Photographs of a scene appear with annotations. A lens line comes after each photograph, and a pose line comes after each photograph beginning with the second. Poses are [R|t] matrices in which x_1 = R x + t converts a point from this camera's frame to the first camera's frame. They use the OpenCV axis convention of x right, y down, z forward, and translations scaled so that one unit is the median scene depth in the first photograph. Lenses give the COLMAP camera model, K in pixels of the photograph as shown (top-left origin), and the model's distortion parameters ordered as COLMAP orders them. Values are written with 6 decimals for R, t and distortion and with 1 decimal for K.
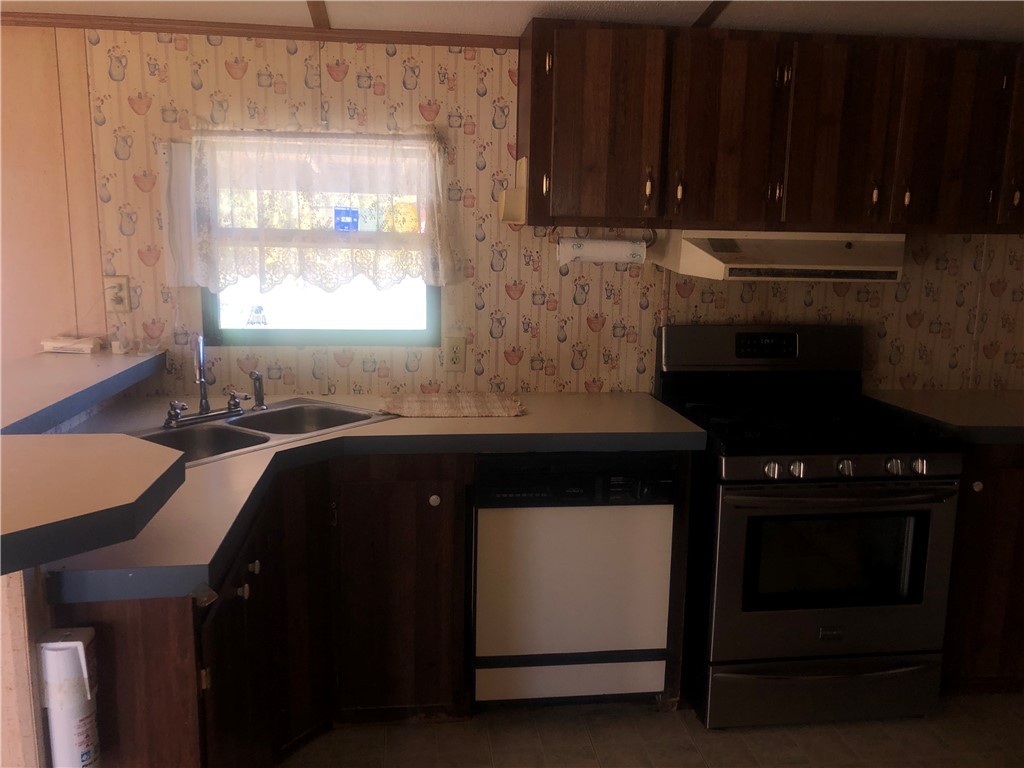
lens RADIAL K [[839.8, 0, 513.8], [0, 839.8, 370.5], [0, 0, 1]] dist [0.077250, -0.141489]
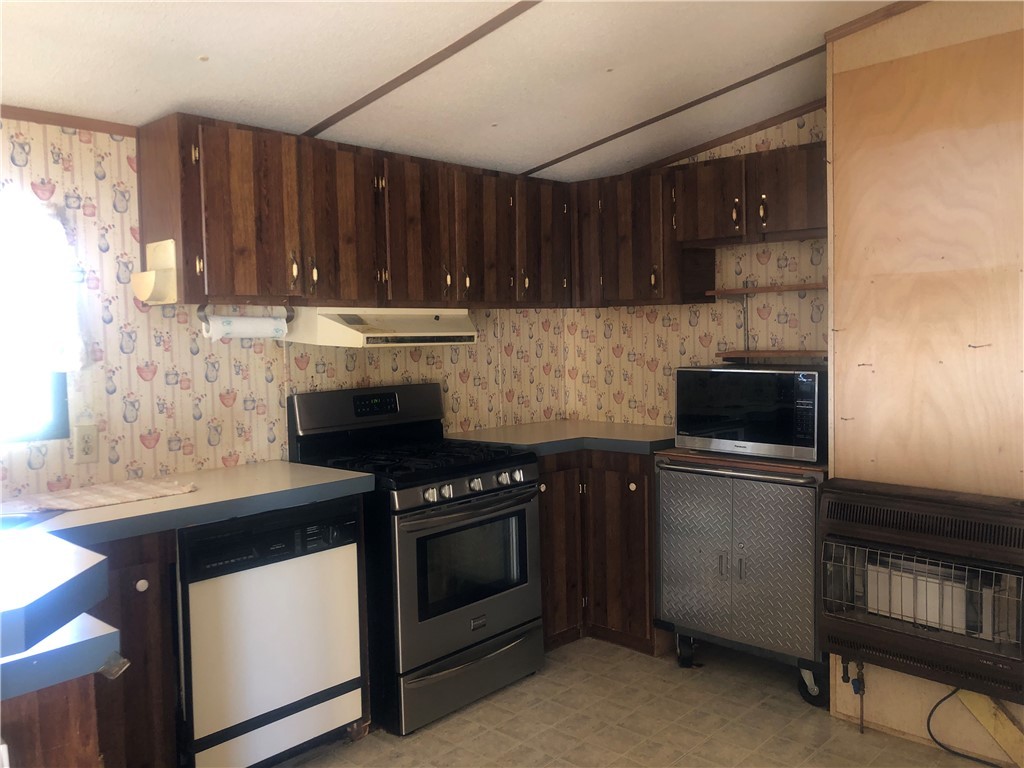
lens RADIAL K [[839.8, 0, 513.8], [0, 839.8, 370.5], [0, 0, 1]] dist [0.077250, -0.141489]
pose [[0.762664, -0.063586, 0.643662, -0.324873], [0.142784, 0.987156, -0.071664, 0.037178], [-0.630838, 0.146560, 0.761948, -0.028988]]
